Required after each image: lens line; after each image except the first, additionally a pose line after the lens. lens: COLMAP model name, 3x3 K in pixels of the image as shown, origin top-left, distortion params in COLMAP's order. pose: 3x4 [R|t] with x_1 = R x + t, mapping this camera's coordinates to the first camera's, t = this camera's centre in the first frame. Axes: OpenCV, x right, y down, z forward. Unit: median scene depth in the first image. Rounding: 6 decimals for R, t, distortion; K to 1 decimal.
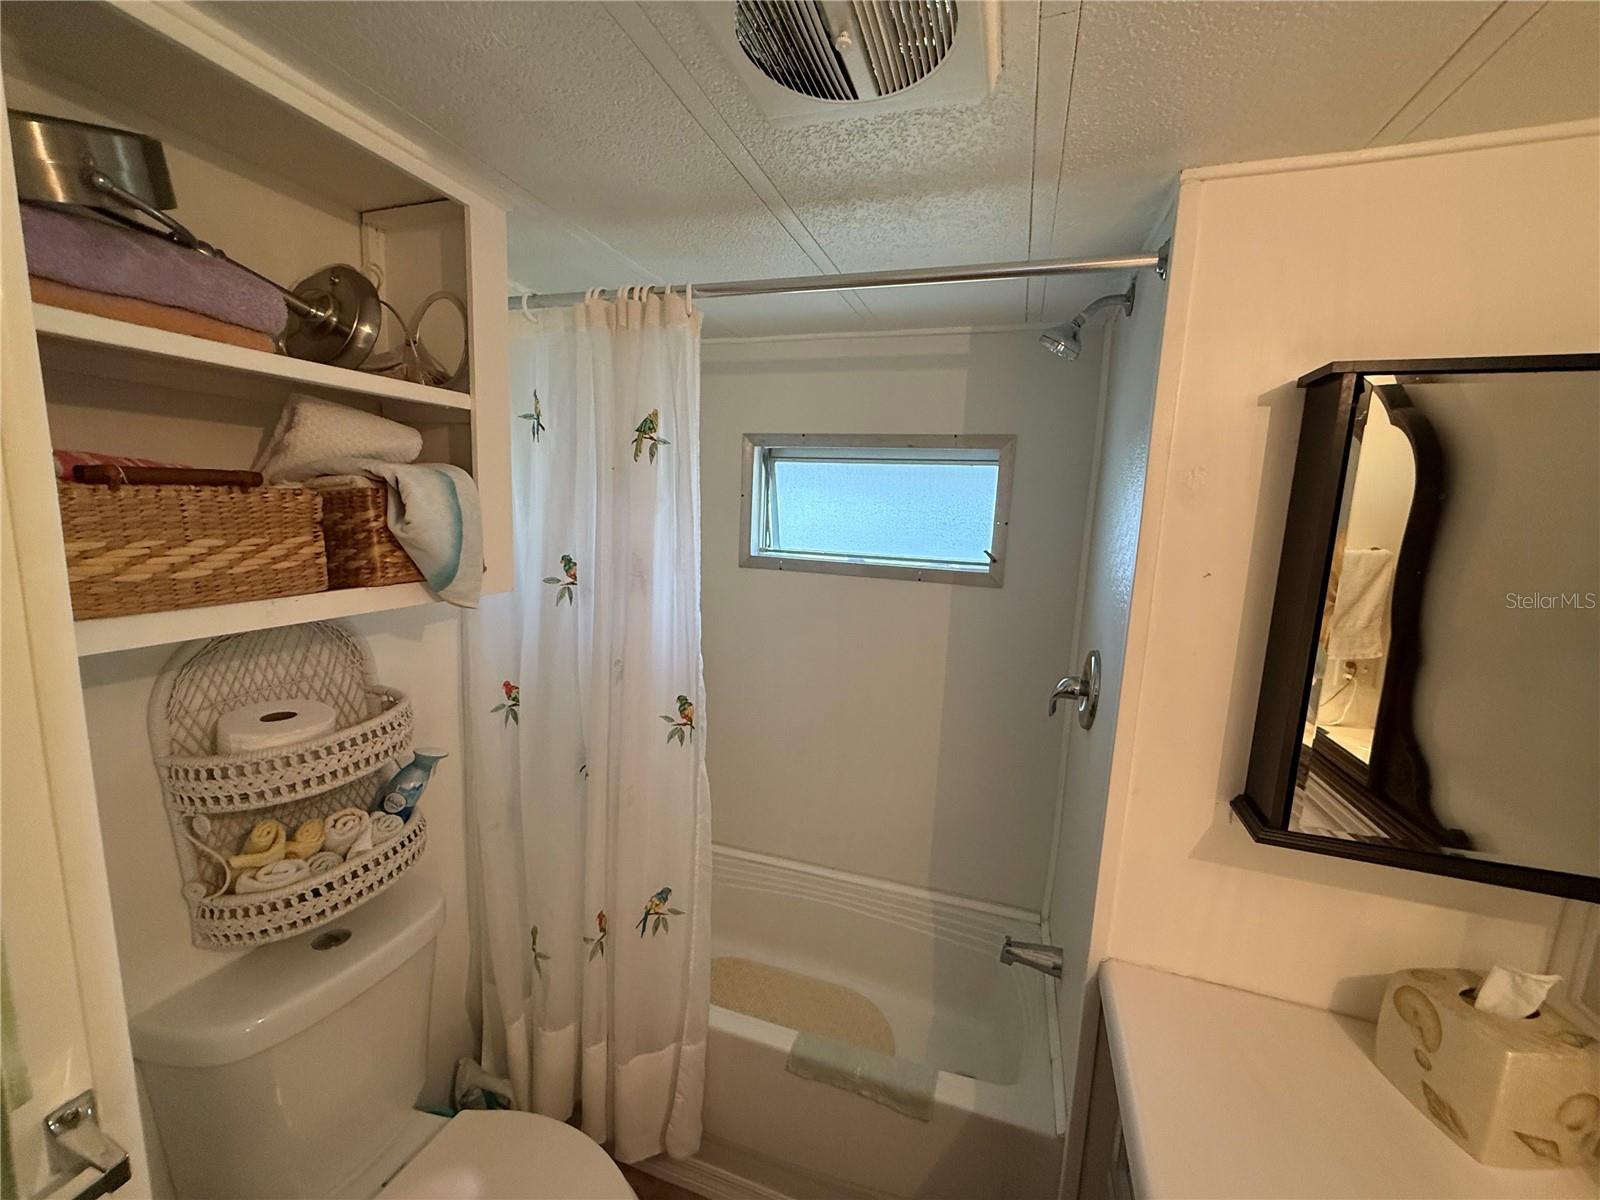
lens RADIAL K [[637.2, 0, 790.0], [0, 637.2, 602.0], [0, 0, 1]] dist [0.000985, -0.000108]
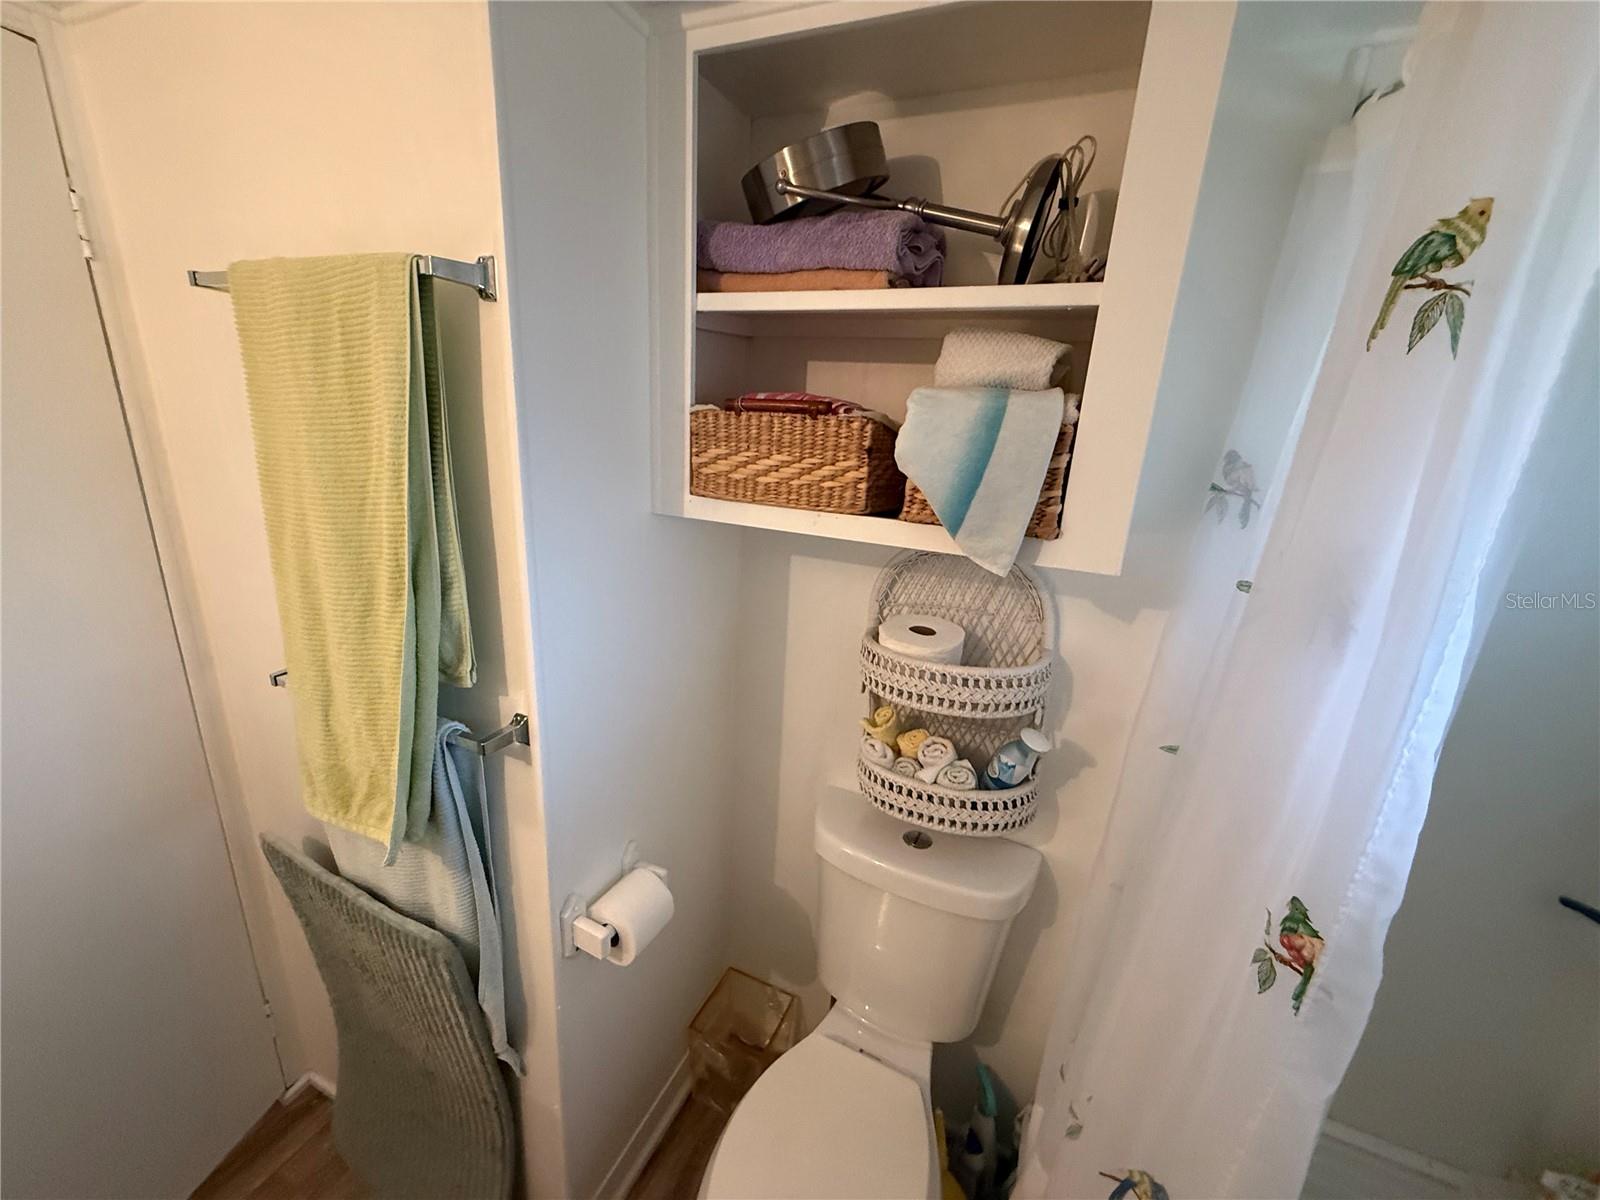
lens RADIAL K [[637.2, 0, 800.2], [0, 637.2, 599.0], [0, 0, 1]] dist [0.000985, -0.000108]
pose [[-0.079970, 0.238095, -0.967944, 0.290609], [-0.206064, 0.946129, 0.249753, -0.108369], [0.975265, 0.219432, -0.026599, 0.804303]]
